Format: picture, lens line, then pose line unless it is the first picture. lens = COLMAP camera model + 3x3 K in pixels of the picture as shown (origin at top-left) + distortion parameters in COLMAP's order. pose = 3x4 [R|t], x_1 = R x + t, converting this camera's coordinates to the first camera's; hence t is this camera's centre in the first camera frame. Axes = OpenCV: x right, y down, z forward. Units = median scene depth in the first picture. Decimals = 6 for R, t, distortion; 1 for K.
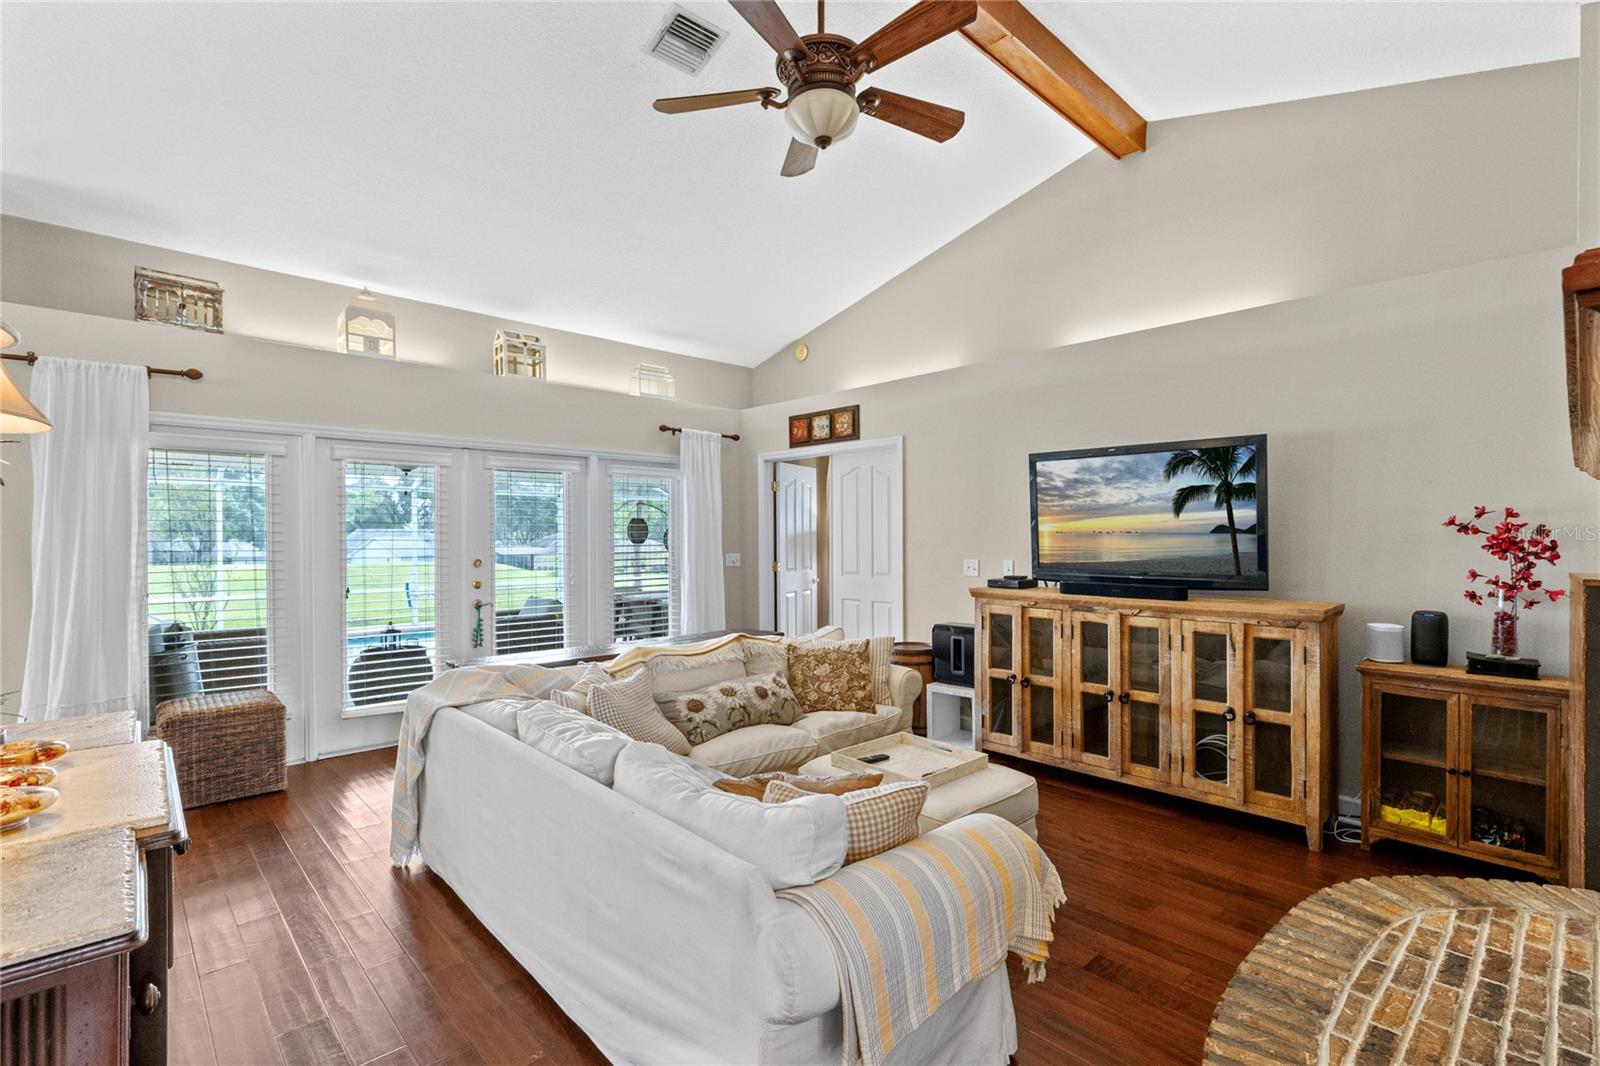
lens RADIAL K [[743.3, 0, 802.4], [0, 743.3, 536.8], [0, 0, 1]] dist [0.003027, -0.000045]
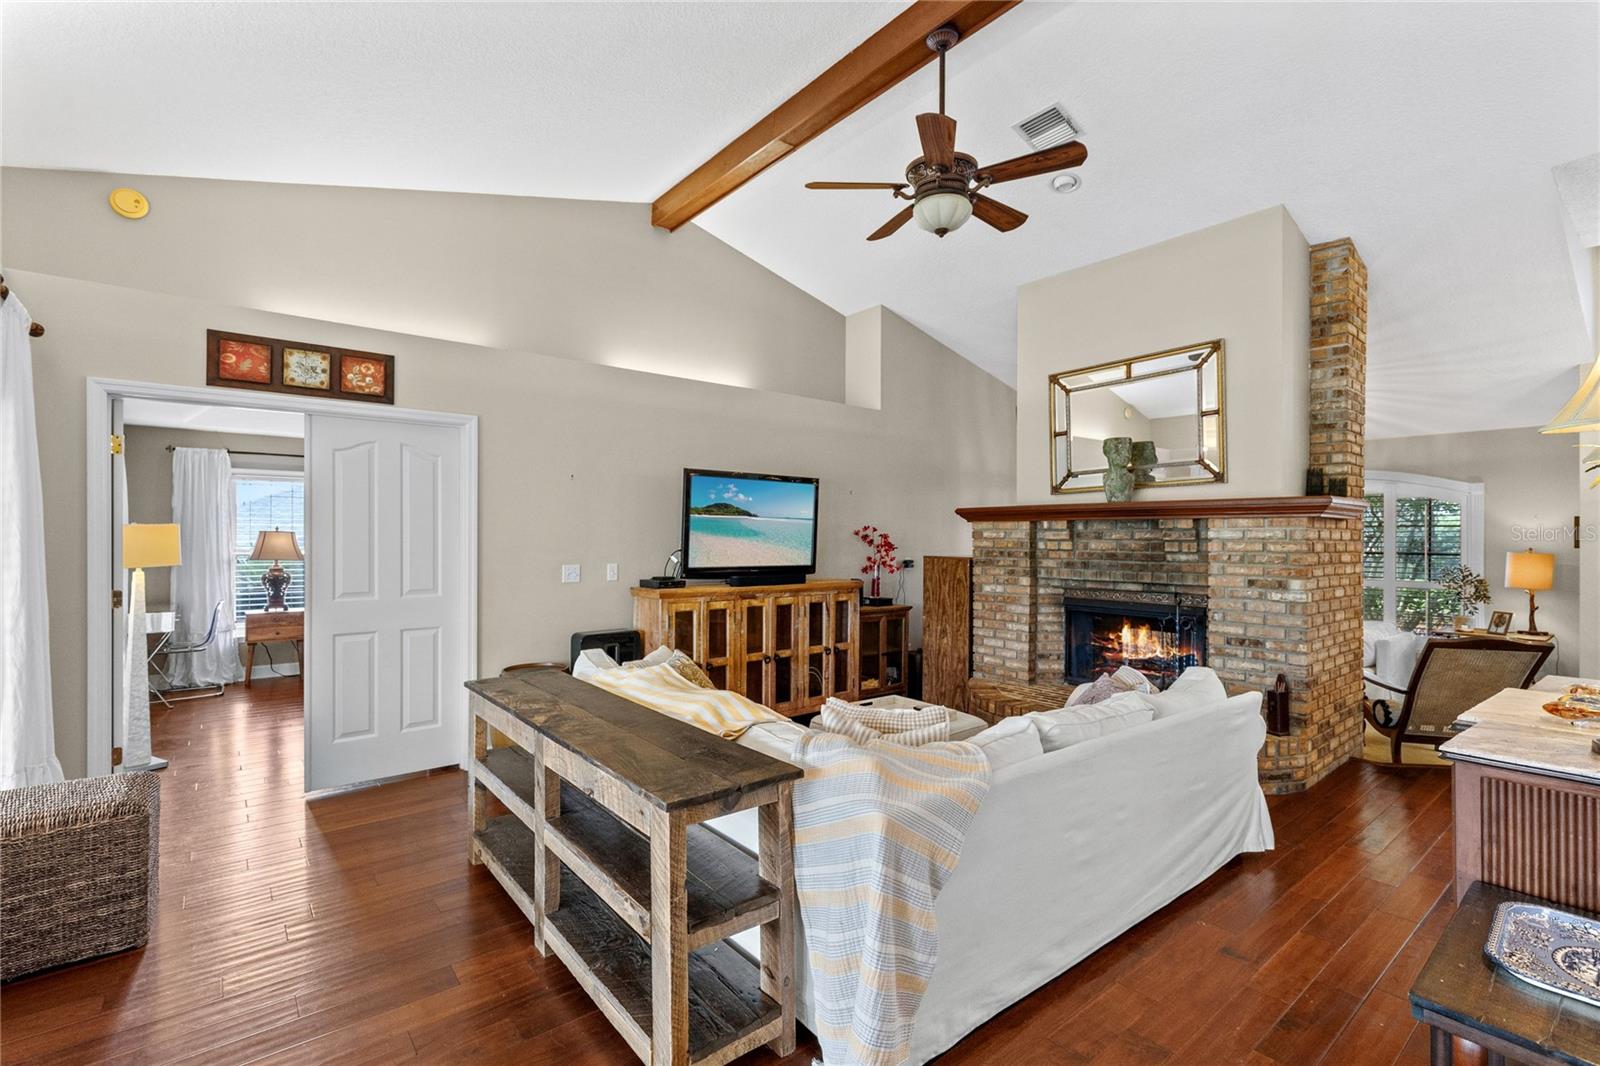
lens RADIAL K [[717.3, 0, 803.6], [0, 717.3, 536.2], [0, 0, 1]] dist [0.003629, 0.000300]
pose [[0.070263, 0.004228, 0.997520, -0.846663], [-0.001281, 0.999991, -0.004148, -0.003439], [-0.997528, -0.000986, 0.070268, 0.809020]]
